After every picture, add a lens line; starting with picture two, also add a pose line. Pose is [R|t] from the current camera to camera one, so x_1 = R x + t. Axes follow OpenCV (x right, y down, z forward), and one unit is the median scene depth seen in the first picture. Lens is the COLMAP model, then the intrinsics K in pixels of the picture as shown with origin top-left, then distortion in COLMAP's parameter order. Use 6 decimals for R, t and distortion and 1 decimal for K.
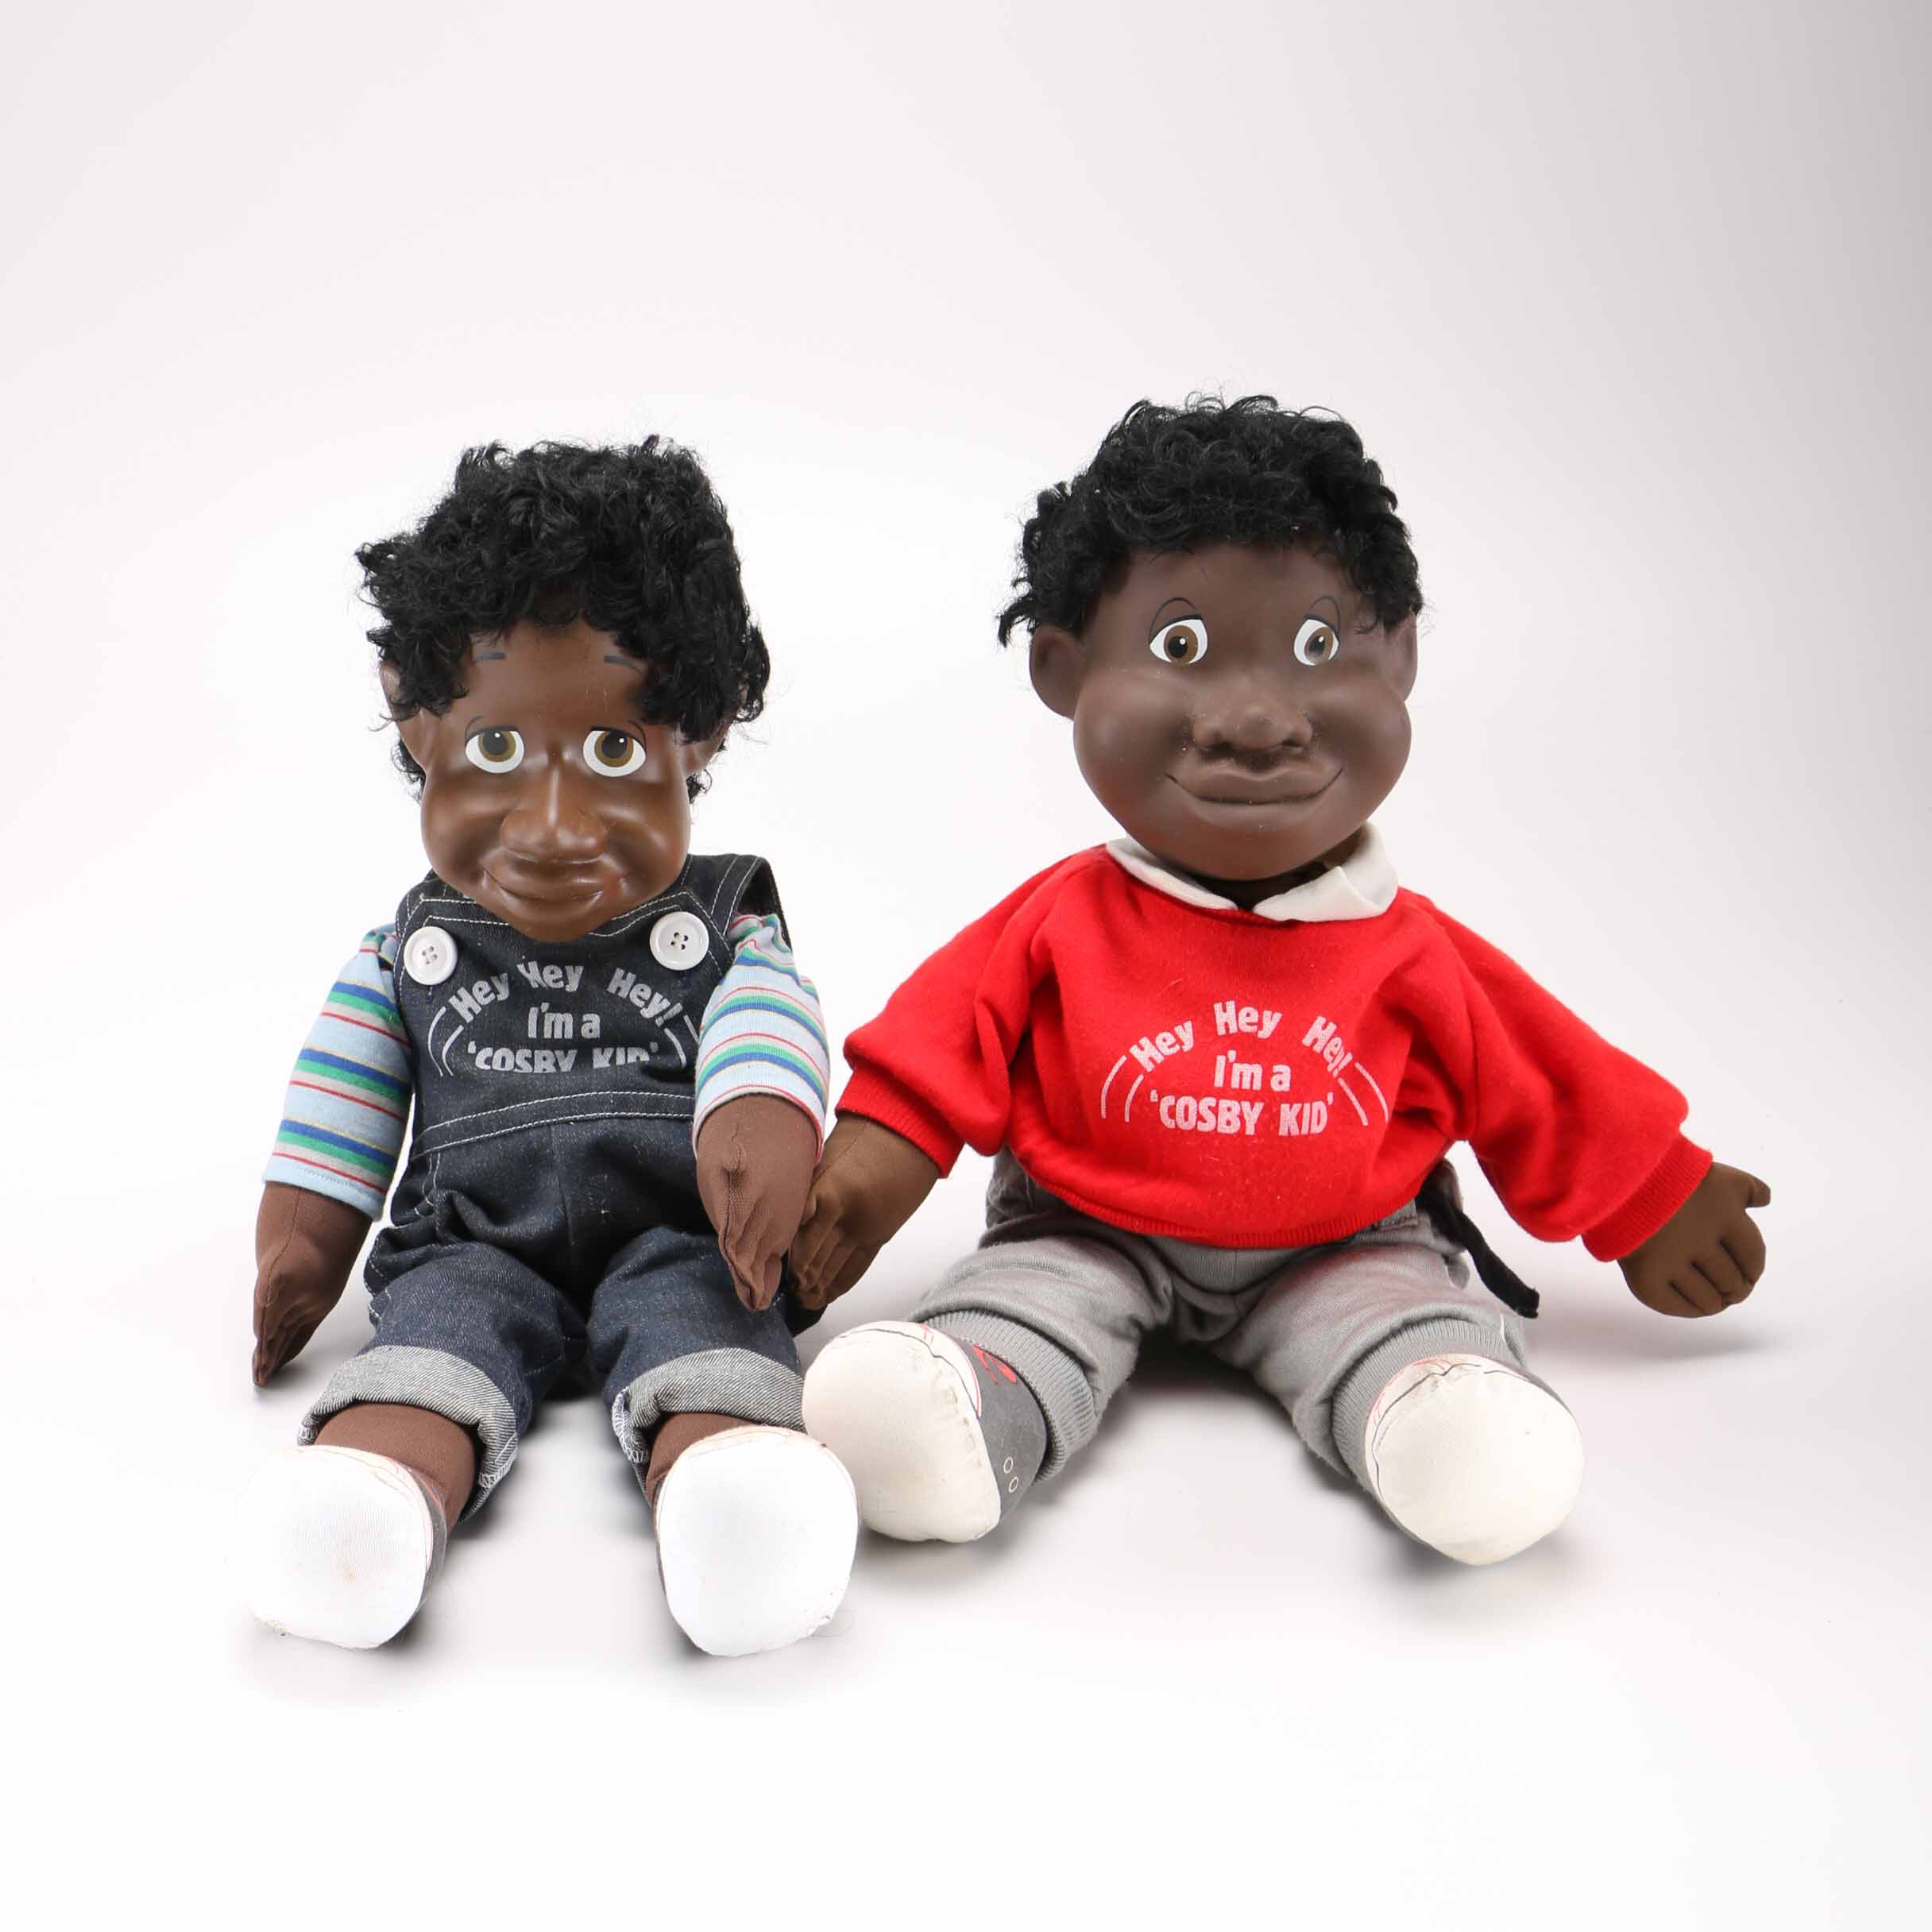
lens RADIAL K [[3040.1, 0, 966.0], [0, 3040.1, 966.0], [0, 0, 1]] dist [-0.025635, 0.009827]
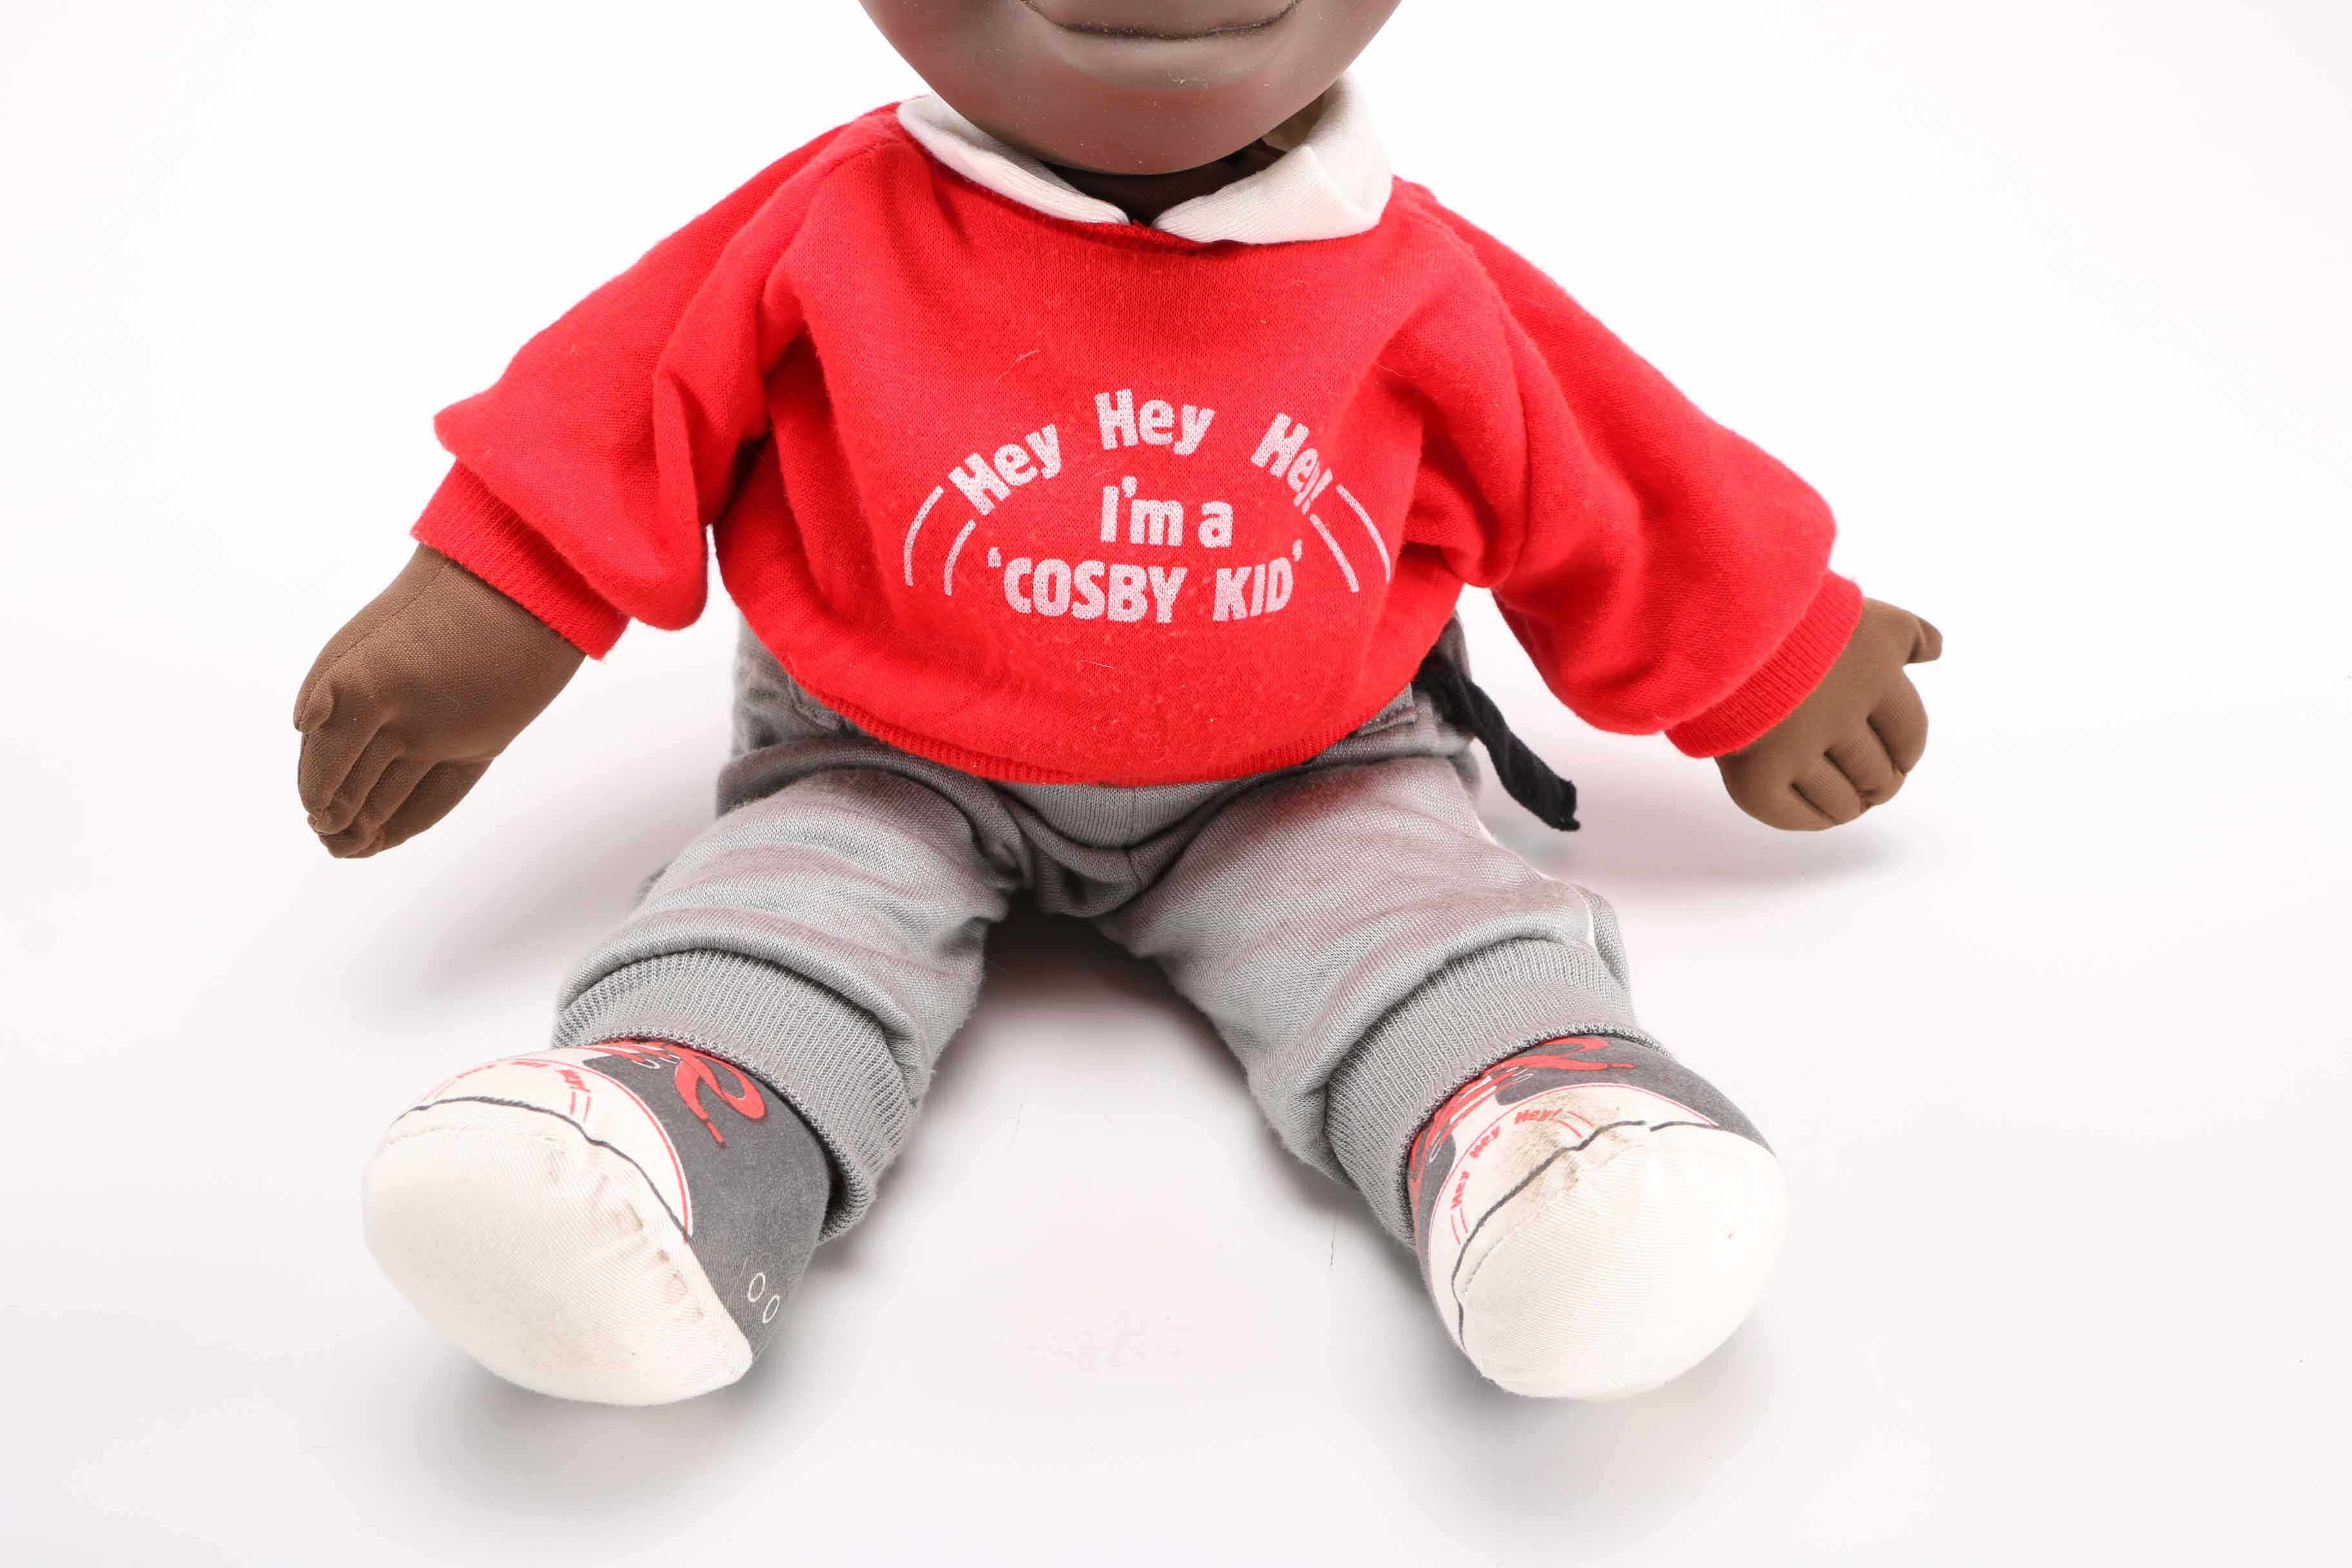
lens RADIAL K [[3135.2, 0, 1176.0], [0, 3135.2, 784.0], [0, 0, 1]] dist [-0.014779, -0.009324]
pose [[0.991266, -0.043803, 0.124391, 0.020208], [0.021268, 0.983979, 0.177009, -0.019241], [-0.130152, -0.172818, 0.976317, 0.409241]]
